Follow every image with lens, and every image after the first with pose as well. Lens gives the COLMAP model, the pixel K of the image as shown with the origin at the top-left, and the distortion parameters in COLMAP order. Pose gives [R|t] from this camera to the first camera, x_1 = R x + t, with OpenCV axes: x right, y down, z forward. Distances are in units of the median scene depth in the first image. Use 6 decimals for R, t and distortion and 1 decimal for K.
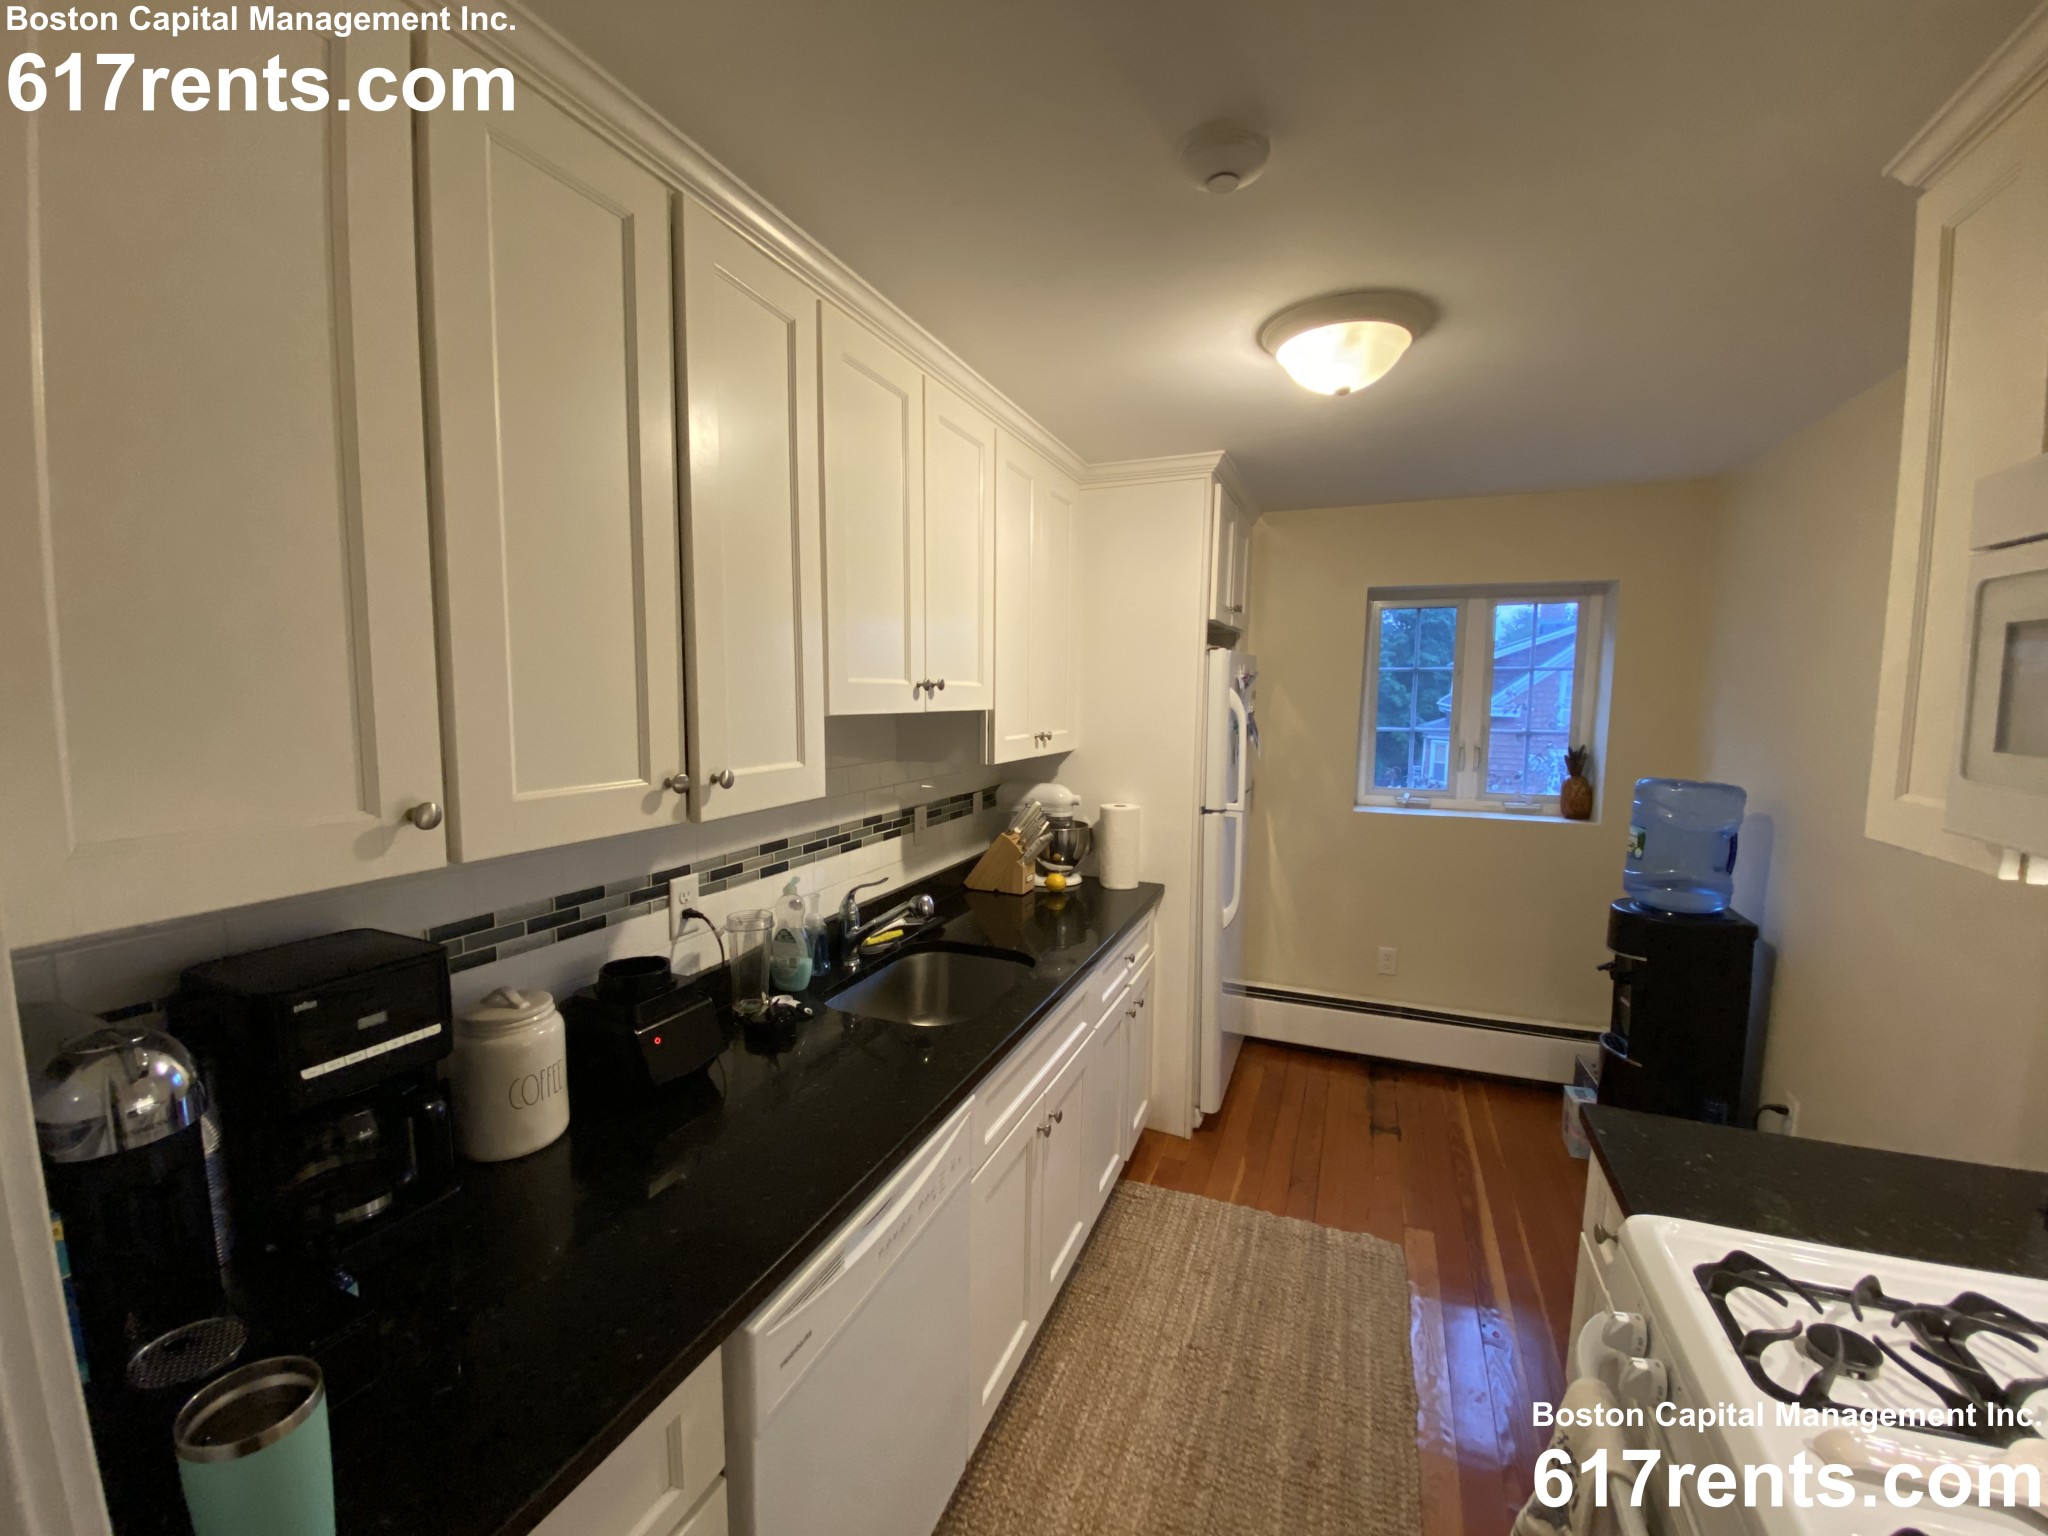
lens RADIAL K [[798.8, 0, 1024.0], [0, 798.8, 768.0], [0, 0, 1]] dist [0.028287, -0.023314]
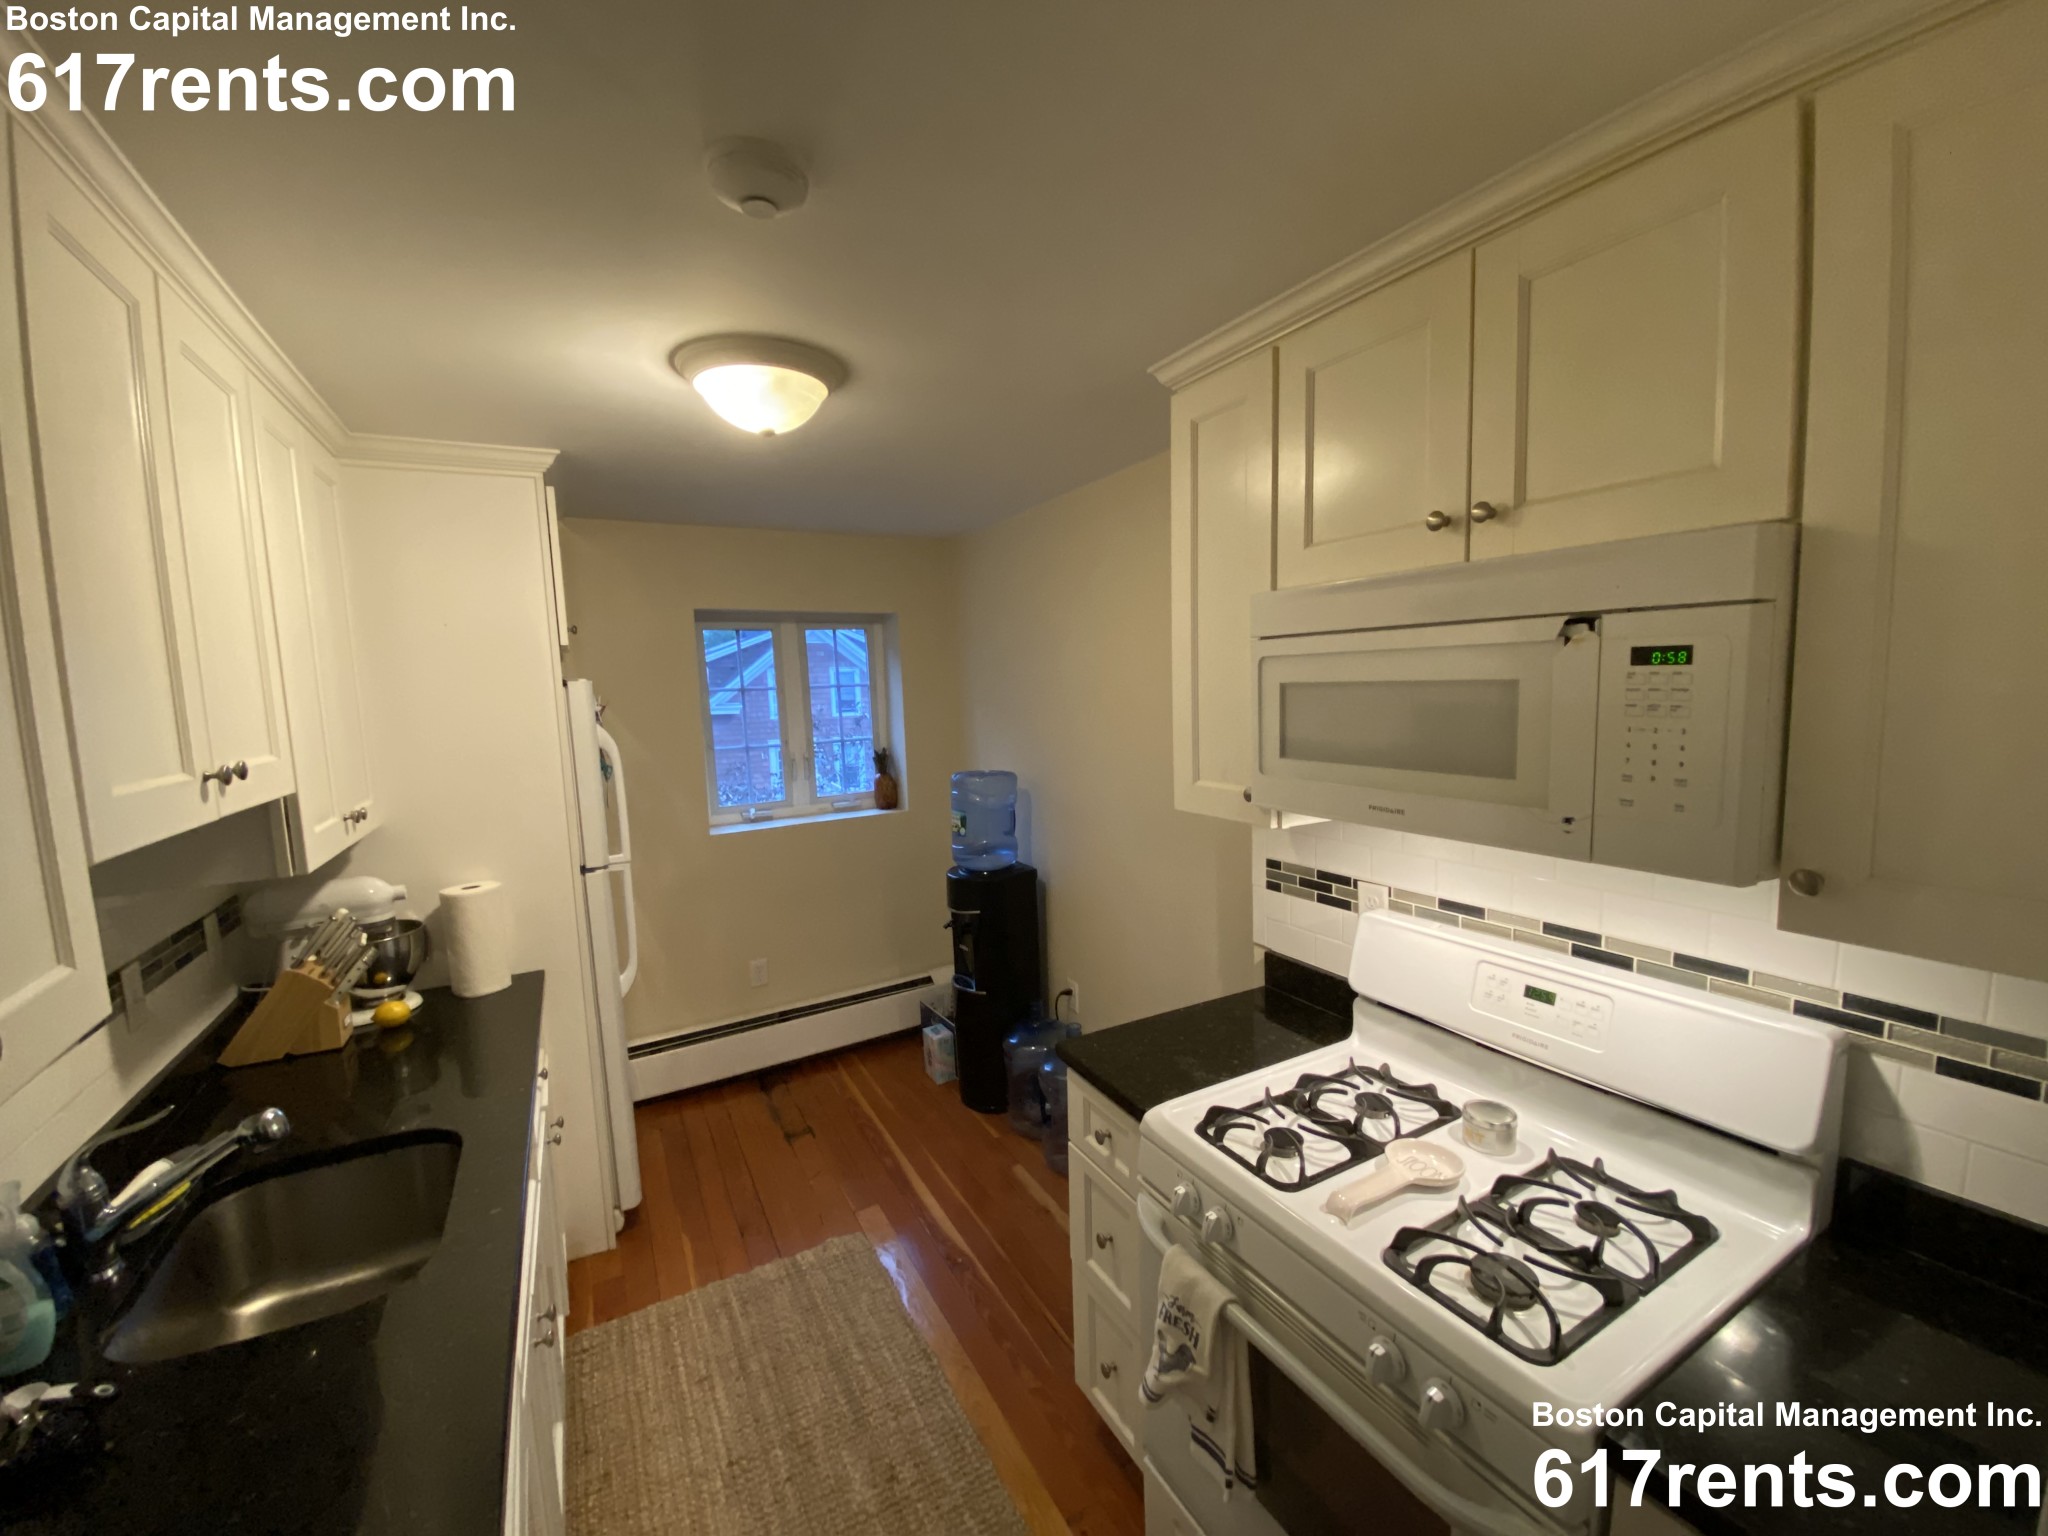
lens RADIAL K [[809.3, 0, 1024.0], [0, 809.3, 768.0], [0, 0, 1]] dist [0.001118, -0.013063]
pose [[0.633257, -0.115484, 0.765277, -0.156240], [0.119761, 0.991516, 0.050524, -0.052541], [-0.764620, 0.059656, 0.641715, 0.106665]]
